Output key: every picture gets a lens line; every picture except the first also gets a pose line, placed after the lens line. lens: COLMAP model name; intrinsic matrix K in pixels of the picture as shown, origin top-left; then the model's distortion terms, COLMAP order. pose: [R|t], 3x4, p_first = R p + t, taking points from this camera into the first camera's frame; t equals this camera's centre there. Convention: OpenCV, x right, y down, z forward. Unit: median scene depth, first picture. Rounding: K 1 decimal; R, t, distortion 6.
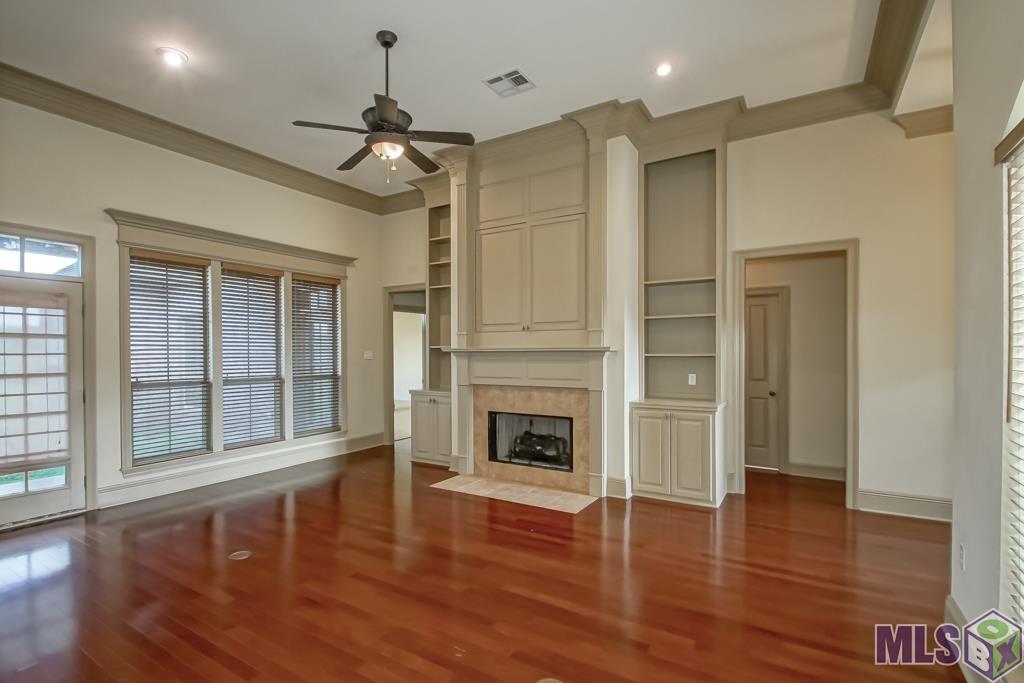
lens RADIAL K [[471.4, 0, 513.1], [0, 471.4, 348.9], [0, 0, 1]] dist [0.000198, -0.004285]
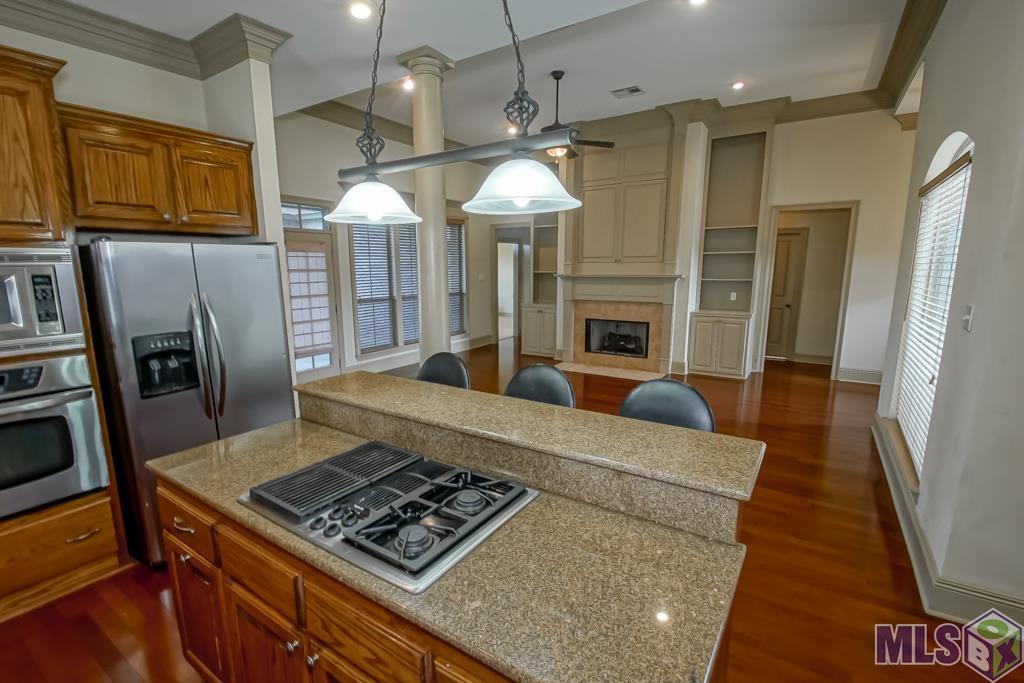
lens RADIAL K [[471.4, 0, 503.9], [0, 471.4, 346.7], [0, 0, 1]] dist [0.000198, -0.004285]
pose [[0.999631, 0.000223, -0.027145, -0.302288], [0.004830, 0.982553, 0.185921, -0.059402], [0.026713, -0.185983, 0.982190, -0.498831]]
